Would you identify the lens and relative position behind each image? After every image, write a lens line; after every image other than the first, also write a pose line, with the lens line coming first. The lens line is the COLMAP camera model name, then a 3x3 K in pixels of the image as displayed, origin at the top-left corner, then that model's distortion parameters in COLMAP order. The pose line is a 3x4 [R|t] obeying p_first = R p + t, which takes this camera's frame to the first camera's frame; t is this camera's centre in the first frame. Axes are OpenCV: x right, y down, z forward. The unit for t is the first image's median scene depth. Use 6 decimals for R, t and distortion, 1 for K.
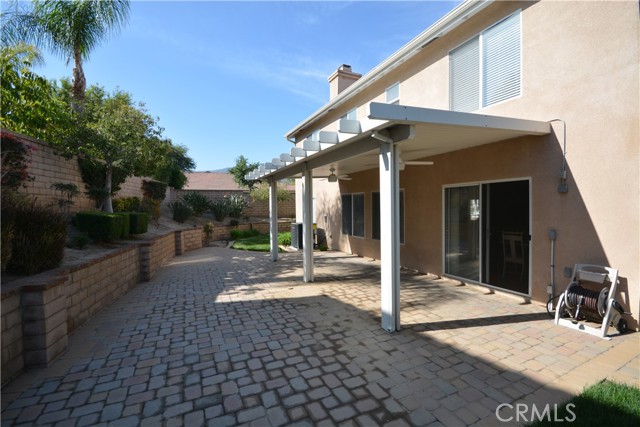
lens RADIAL K [[281.6, 0, 320.0], [0, 281.6, 213.5], [0, 0, 1]] dist [0.015817, -0.016464]
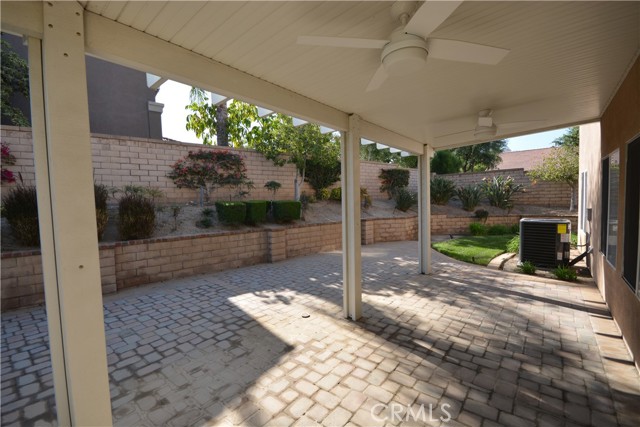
lens RADIAL K [[281.6, 0, 320.0], [0, 281.6, 213.5], [0, 0, 1]] dist [0.015817, -0.016464]
pose [[0.436116, 0.048083, -0.898605, 0.476492], [-0.003251, 0.998649, 0.051858, -0.014579], [0.899885, -0.019695, 0.435683, 0.695593]]
